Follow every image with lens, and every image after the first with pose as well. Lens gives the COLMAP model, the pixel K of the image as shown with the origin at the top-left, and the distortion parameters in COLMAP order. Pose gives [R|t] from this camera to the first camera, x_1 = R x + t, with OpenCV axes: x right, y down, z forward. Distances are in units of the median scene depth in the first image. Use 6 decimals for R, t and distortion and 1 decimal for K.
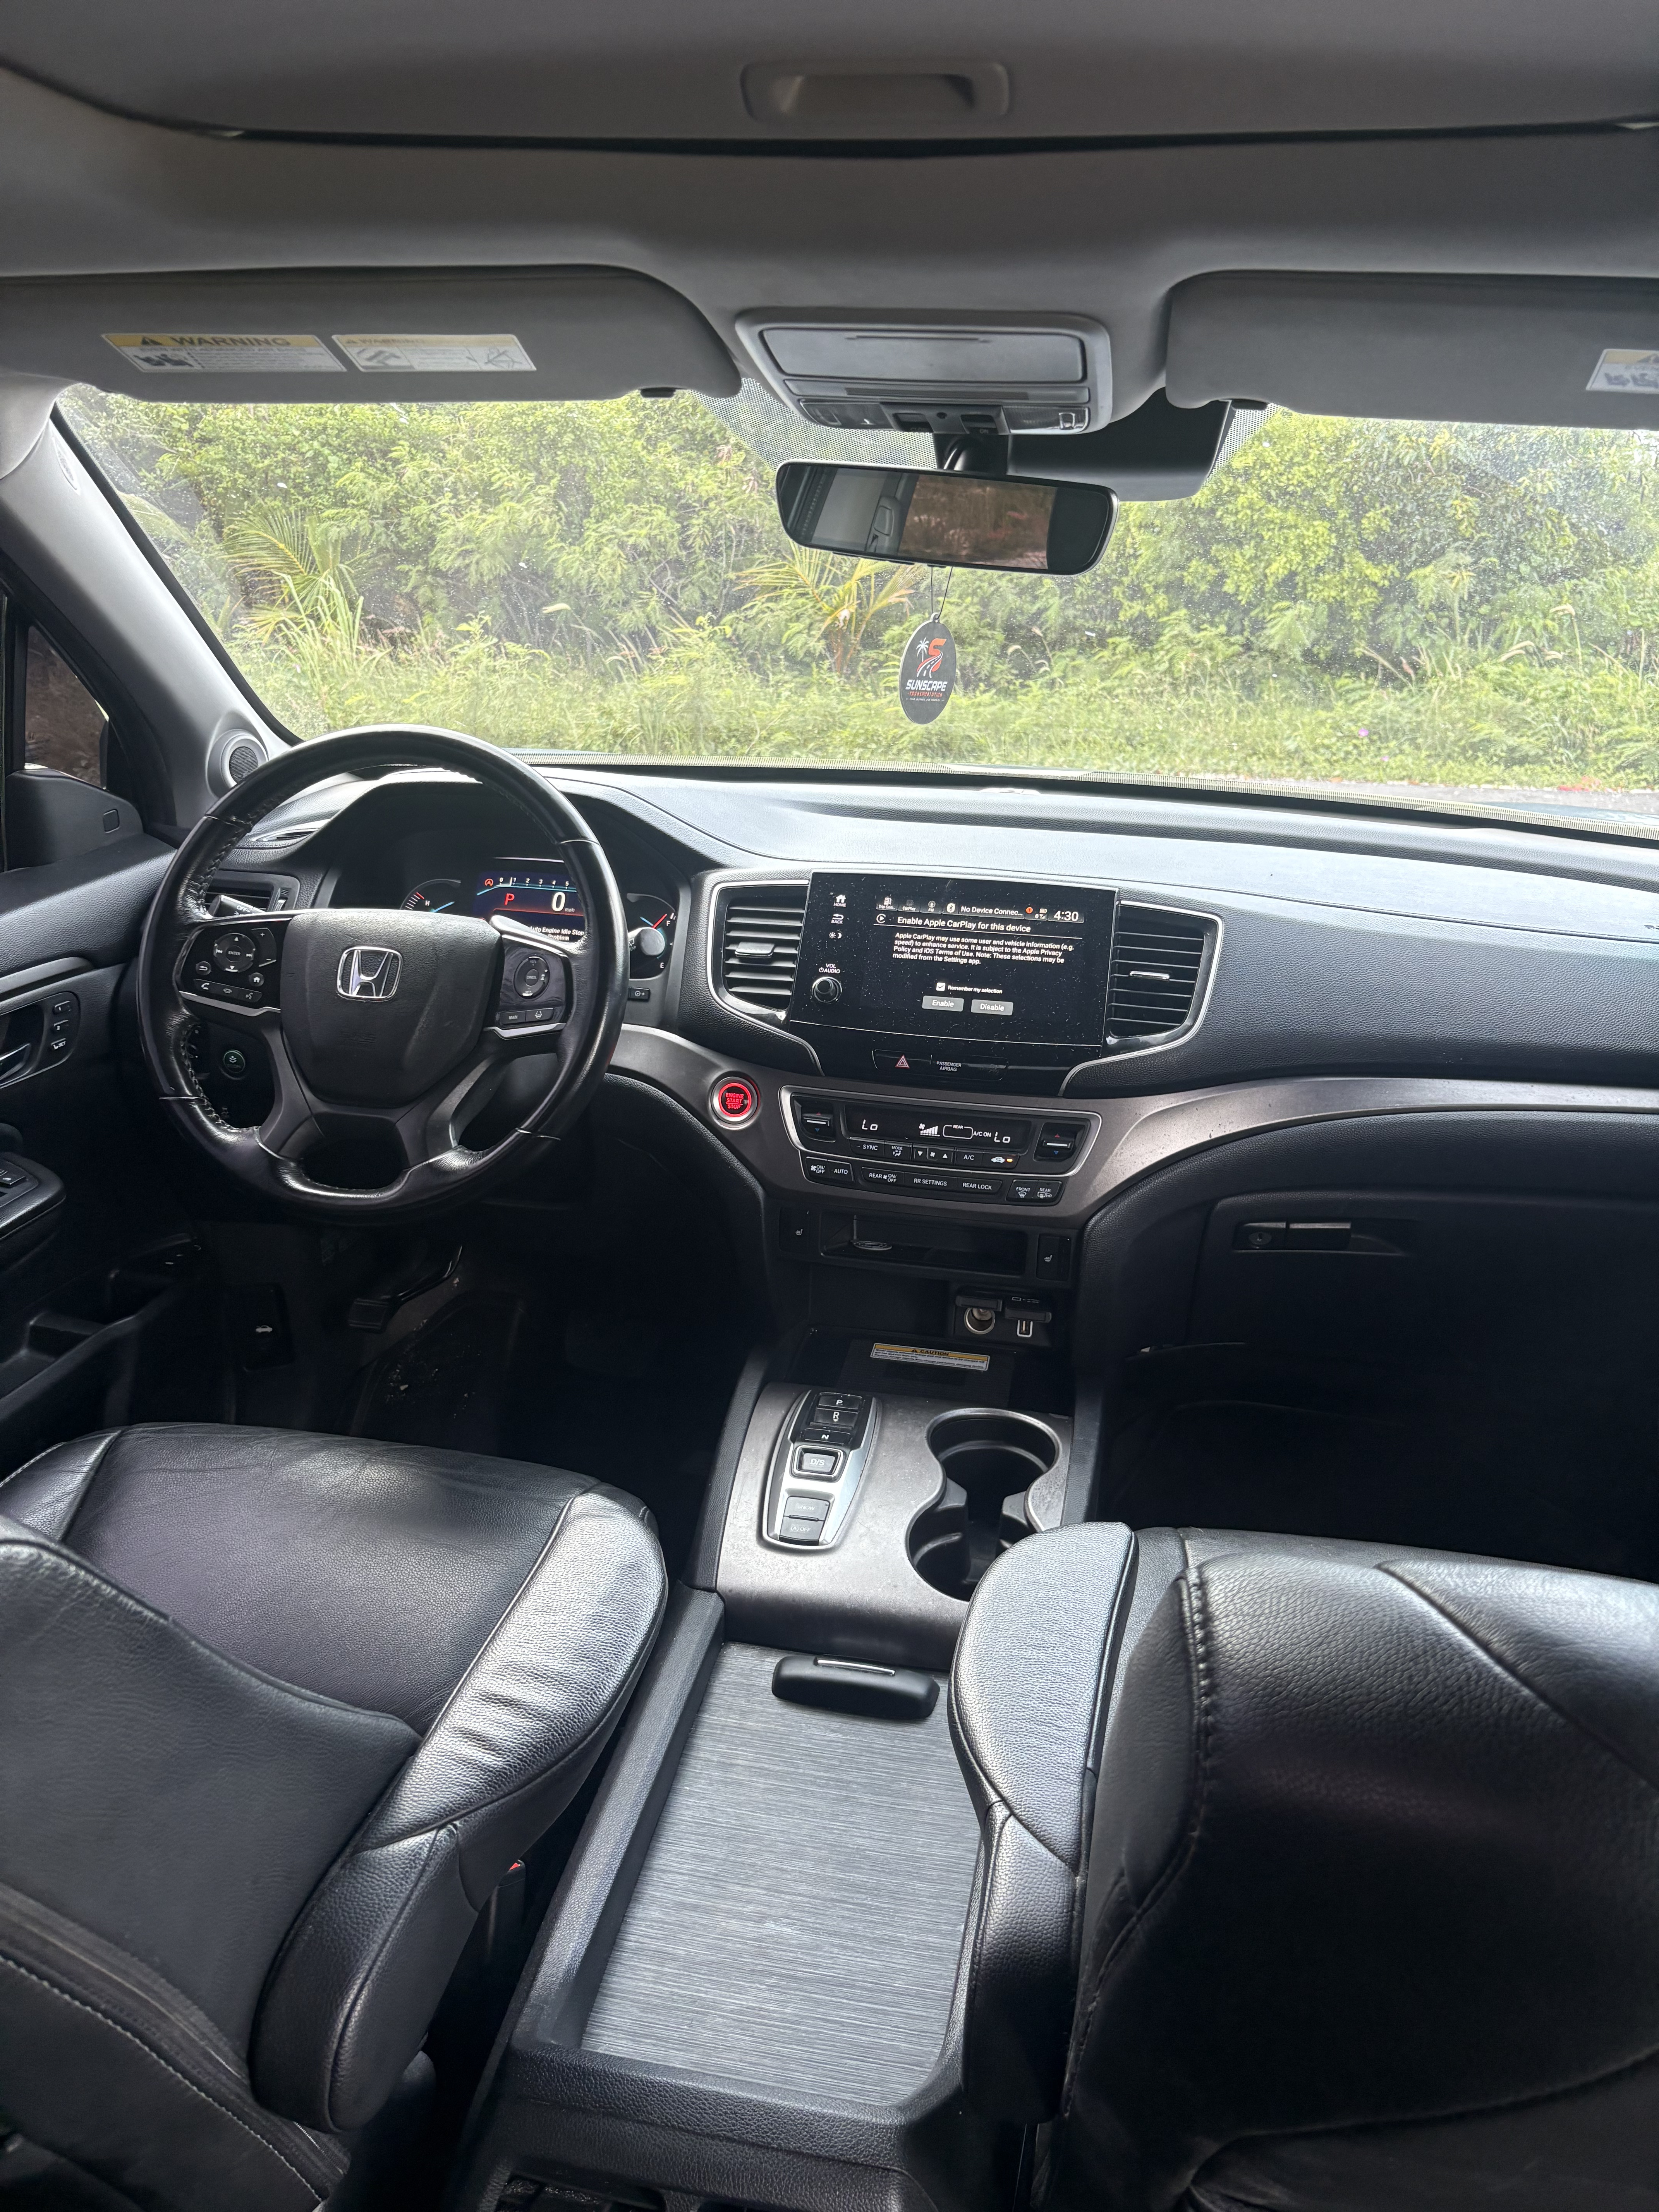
lens RADIAL K [[1636.8, 0, 829.5], [0, 1636.8, 1106.0], [0, 0, 1]] dist [0.007669, -0.001459]
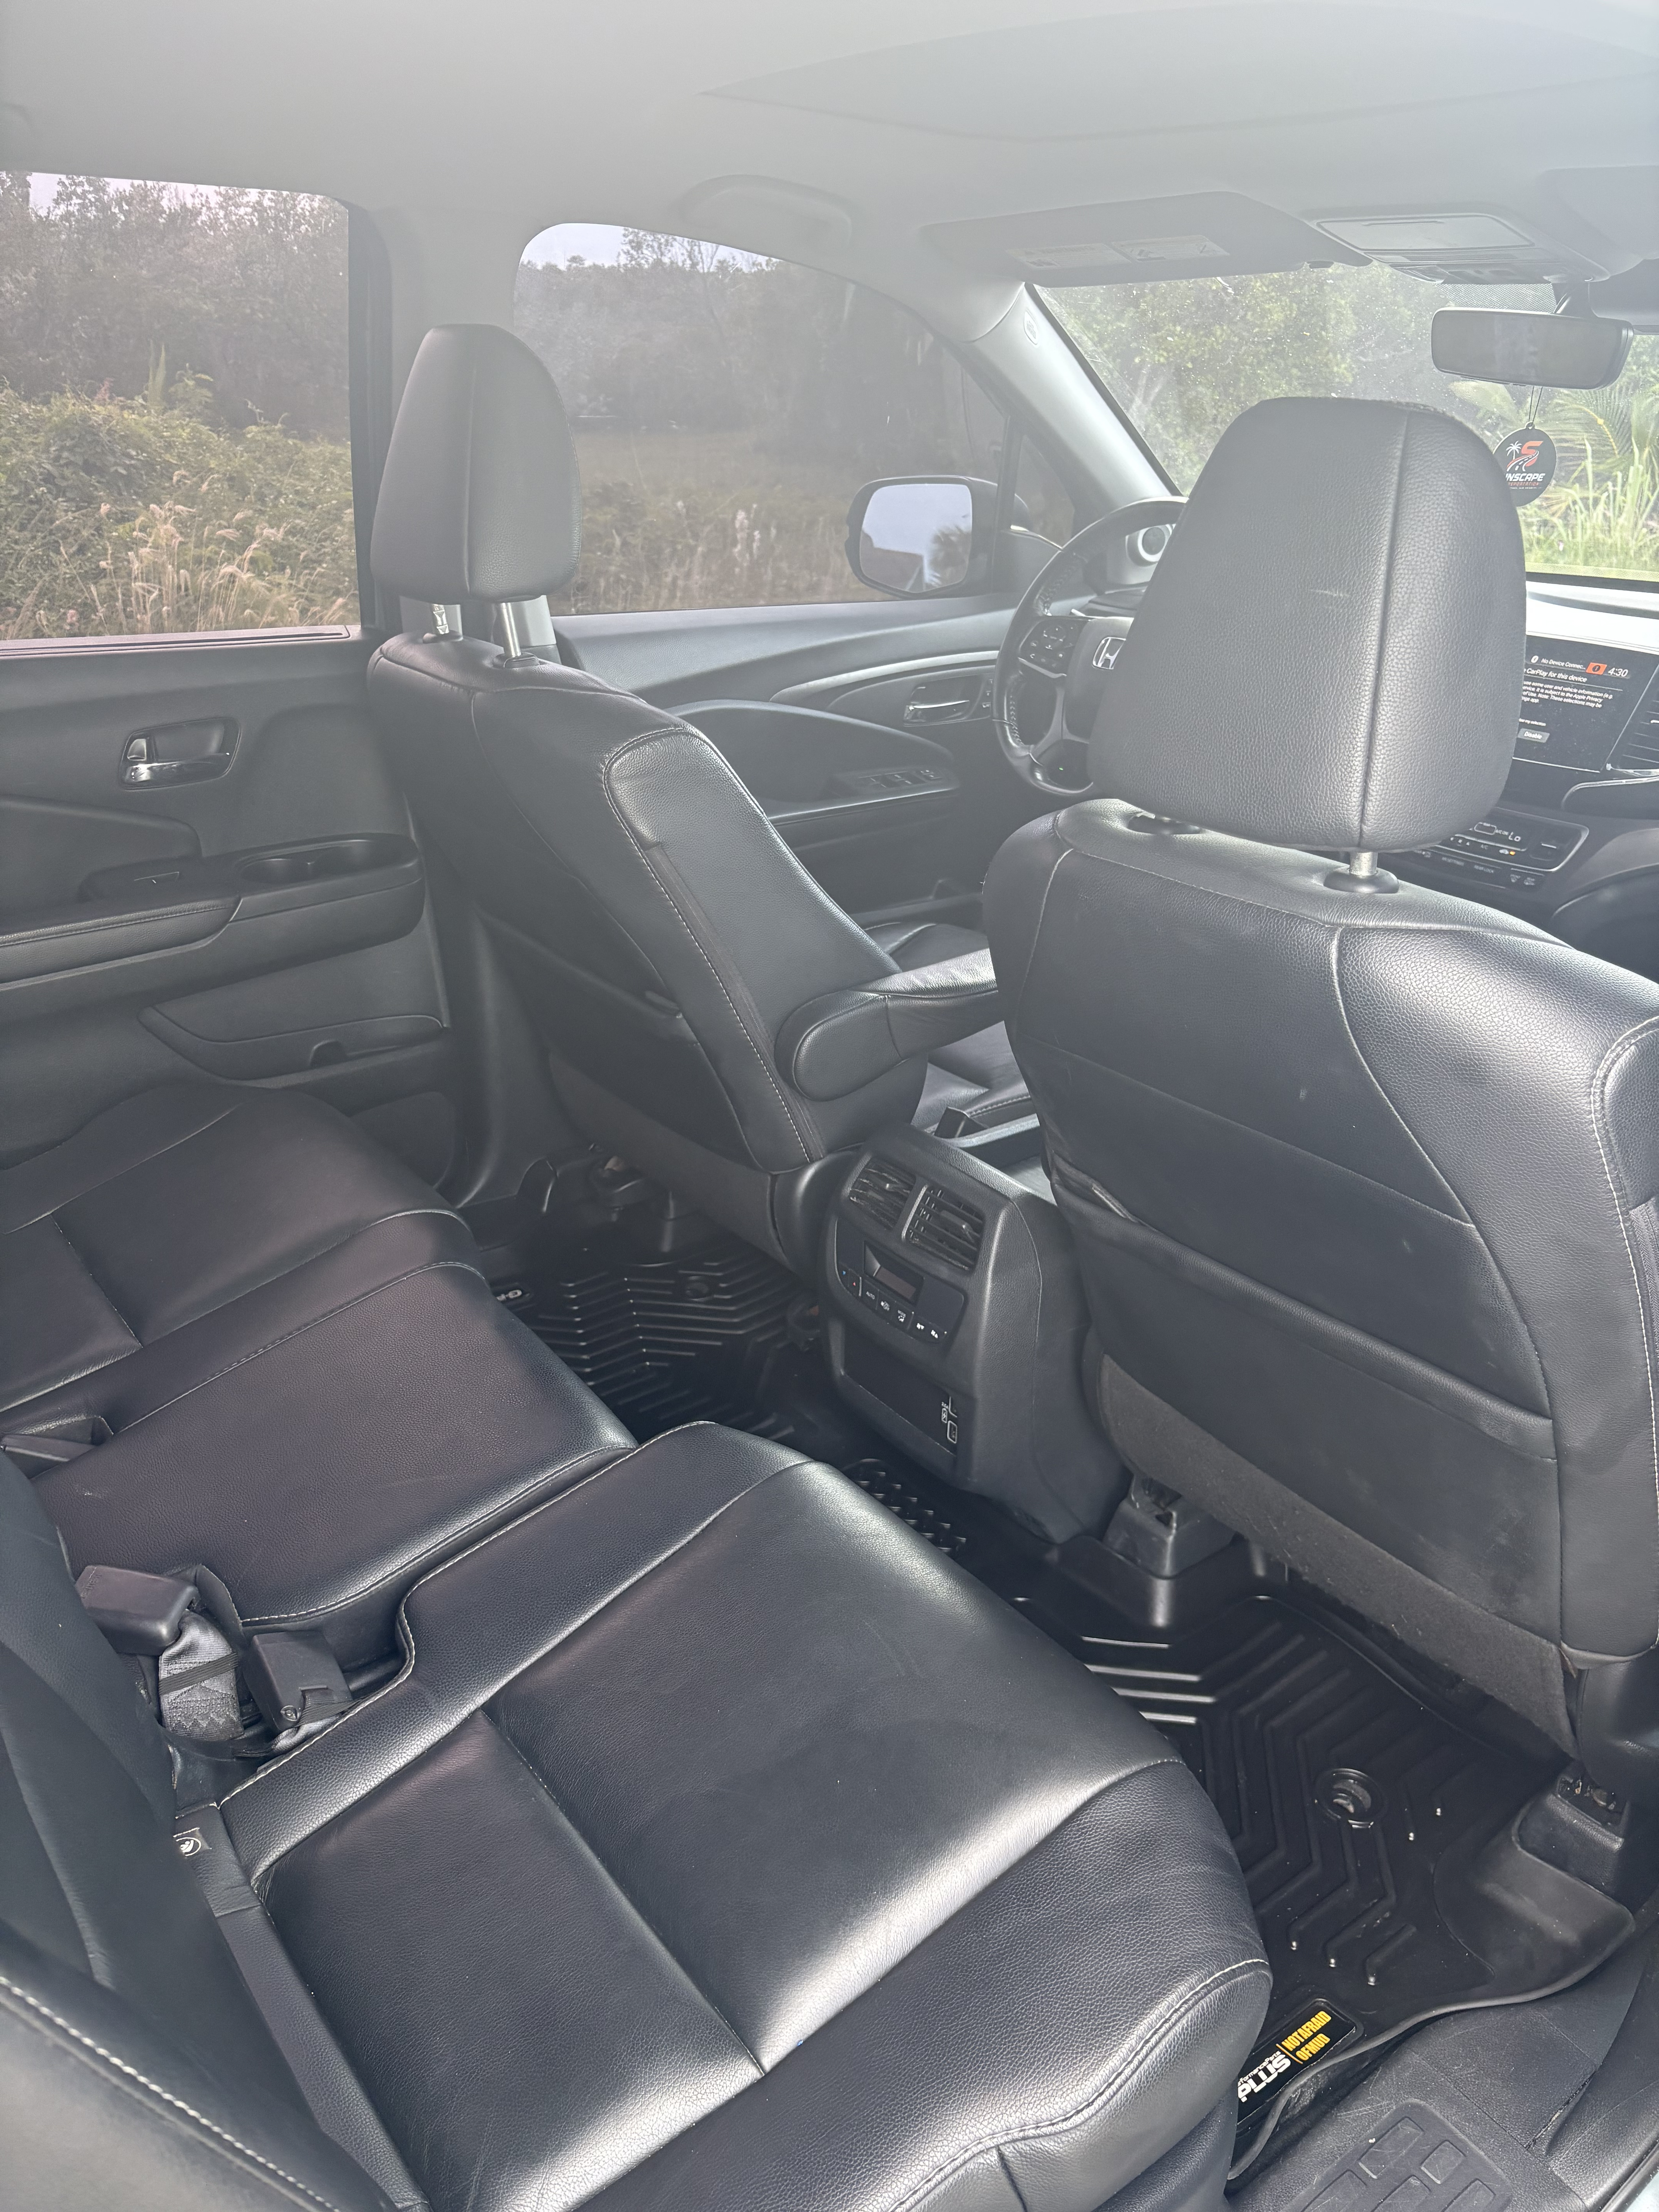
lens RADIAL K [[1636.8, 0, 829.5], [0, 1636.8, 1106.0], [0, 0, 1]] dist [0.007669, -0.001459]
pose [[0.736017, 0.264254, -0.623257, 0.572356], [-0.224252, 0.963857, 0.143842, 0.160282], [0.638742, 0.033896, 0.768674, -0.347556]]
